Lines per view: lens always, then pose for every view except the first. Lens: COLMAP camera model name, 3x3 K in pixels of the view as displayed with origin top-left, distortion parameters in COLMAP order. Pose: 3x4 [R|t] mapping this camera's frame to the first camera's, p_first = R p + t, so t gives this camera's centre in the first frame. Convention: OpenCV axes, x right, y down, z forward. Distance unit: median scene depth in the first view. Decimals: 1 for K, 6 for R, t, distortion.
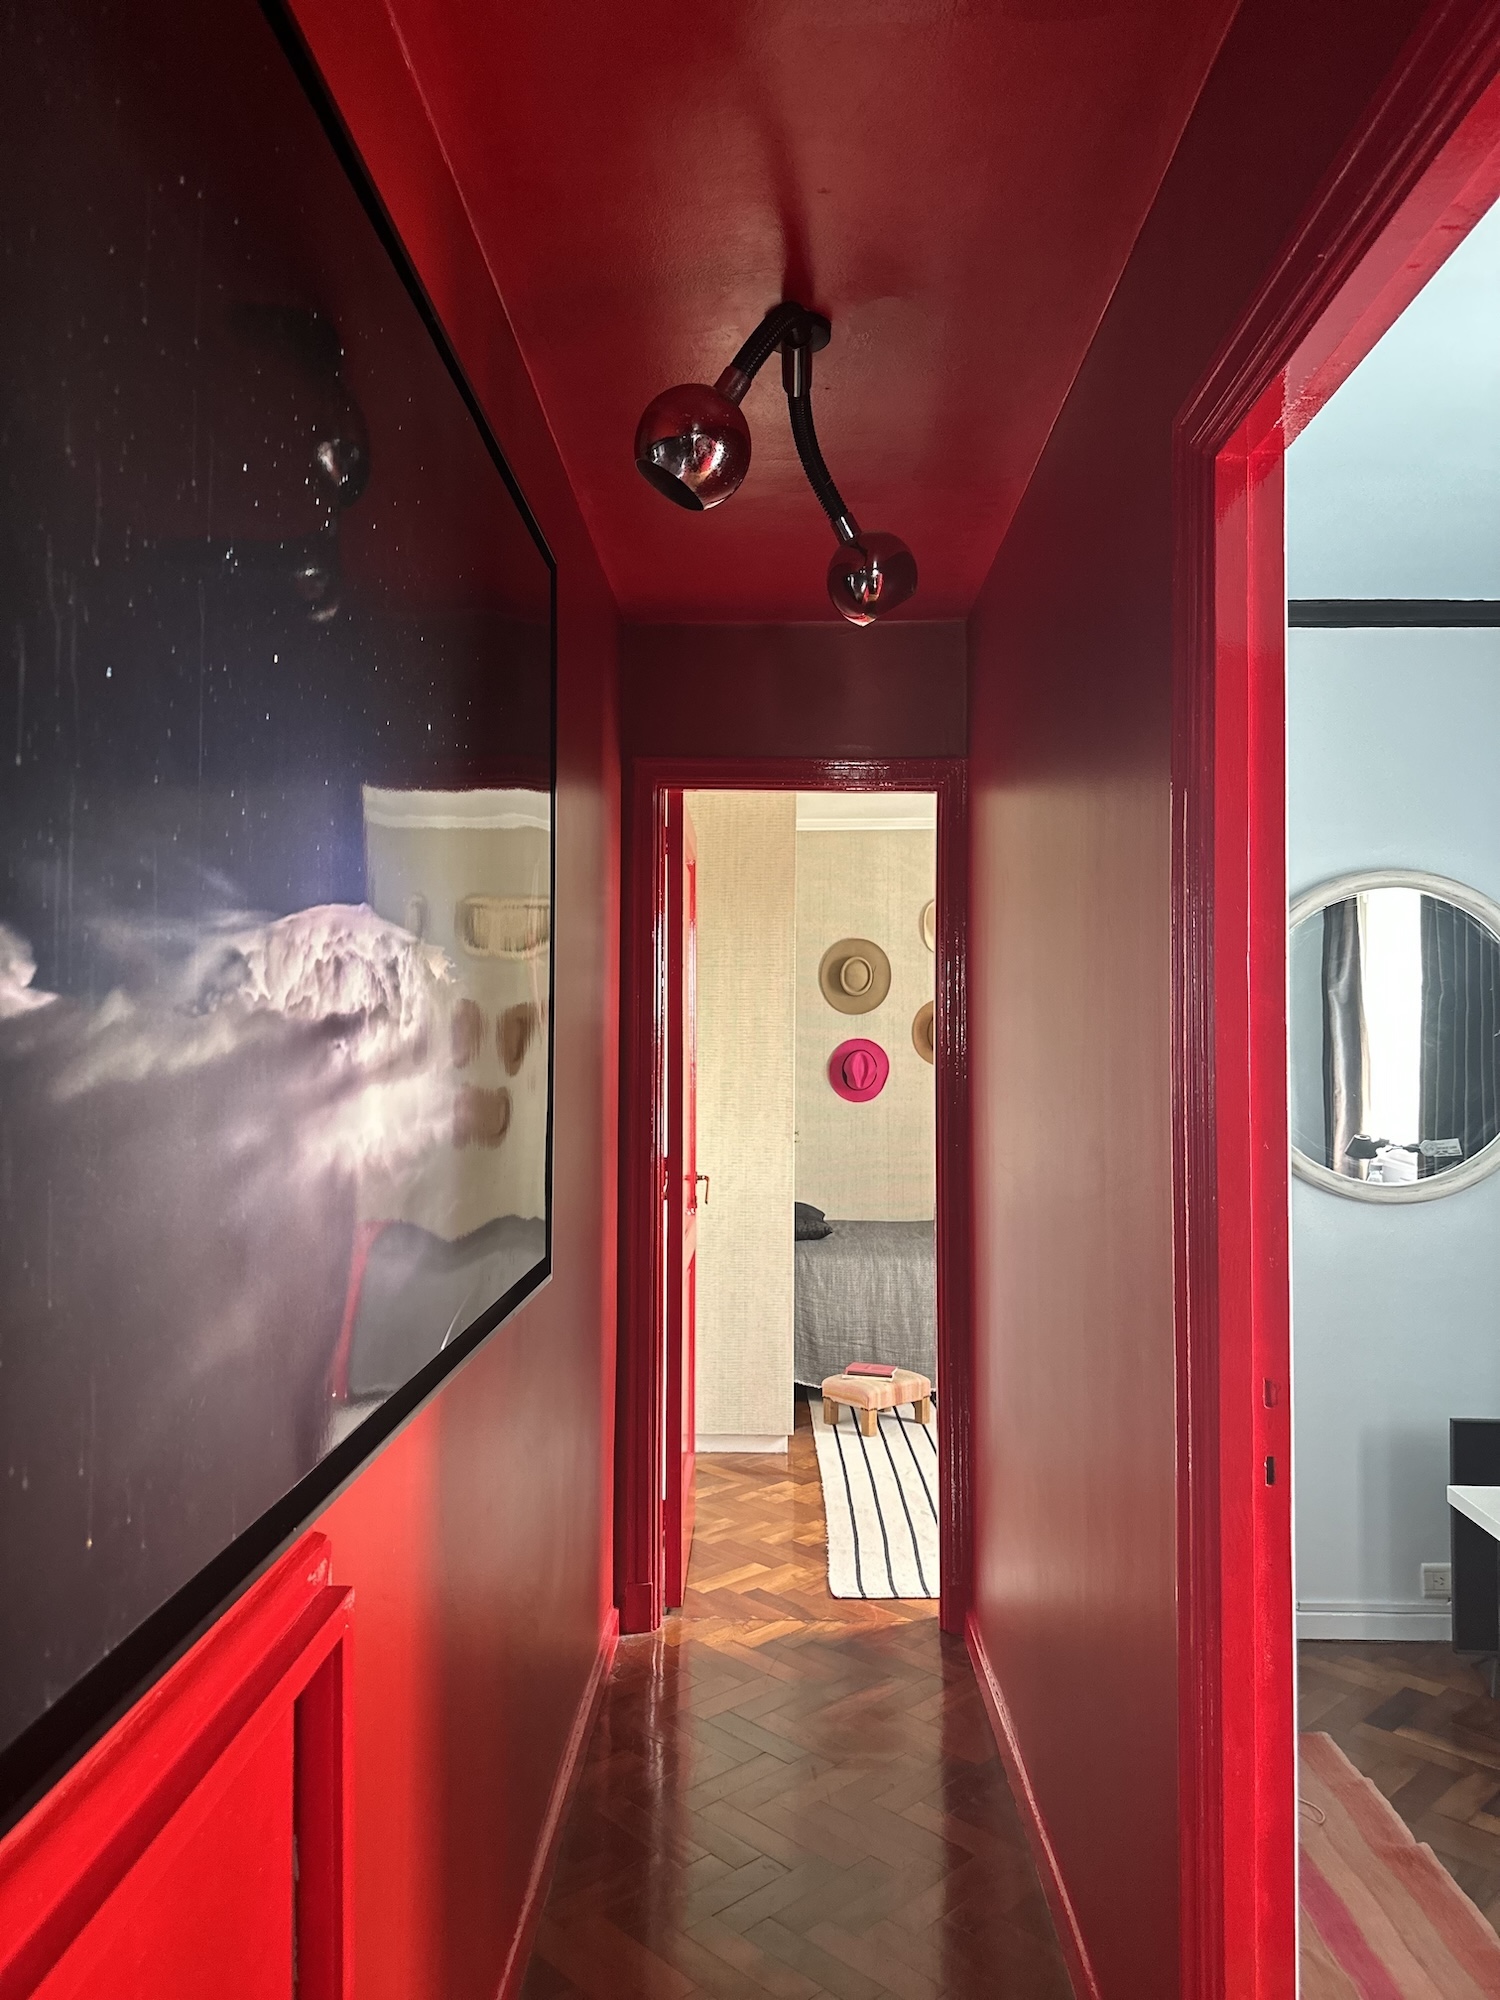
lens RADIAL K [[1492.0, 0, 750.0], [0, 1492.0, 1000.0], [0, 0, 1]] dist [0.074364, -0.001470]
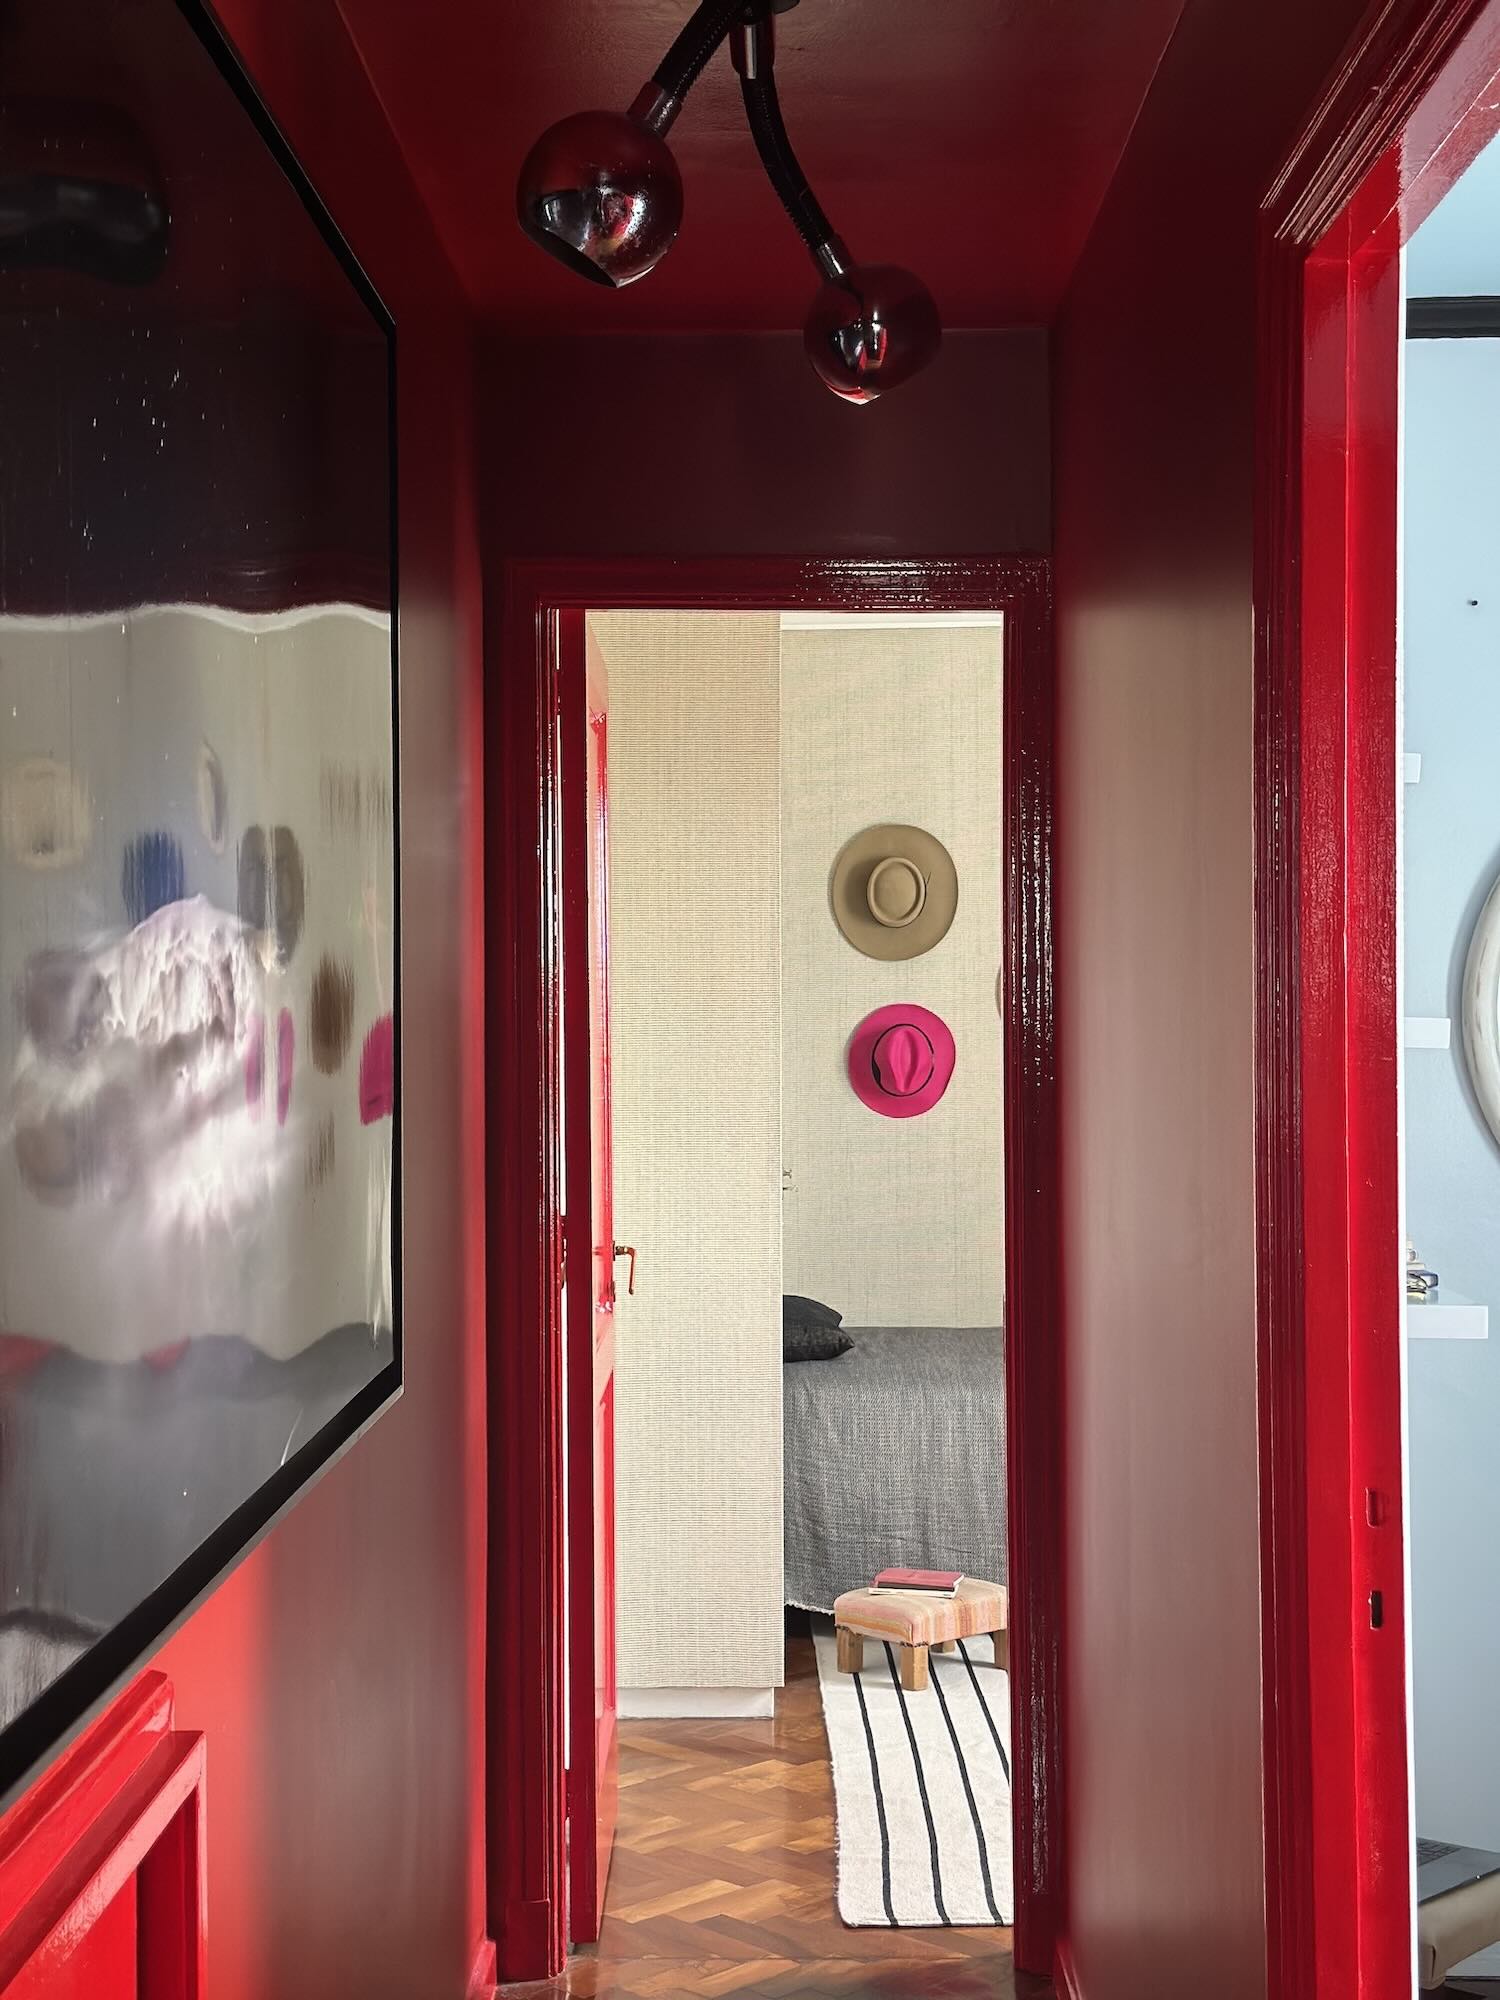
lens RADIAL K [[2782.6, 0, 750.0], [0, 2782.6, 1000.0], [0, 0, 1]] dist [0.080741, 0.087067]
pose [[0.999848, -0.009771, 0.014469, 0.003992], [0.009386, 0.999606, 0.026436, -0.011993], [-0.014722, -0.026296, 0.999546, -0.135621]]
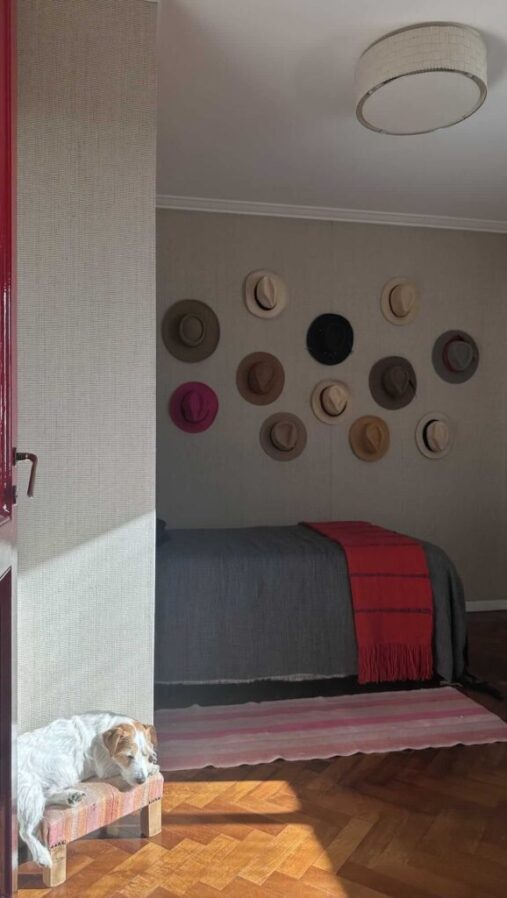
lens RADIAL K [[632.2, 0, 253.5], [0, 632.2, 449.0], [0, 0, 1]] dist [0.001499, 0.000537]
pose [[0.973188, -0.001258, 0.230006, -0.000233], [-0.003193, 0.999815, 0.018977, 0.235060], [-0.229988, -0.019203, 0.973004, 1.556221]]
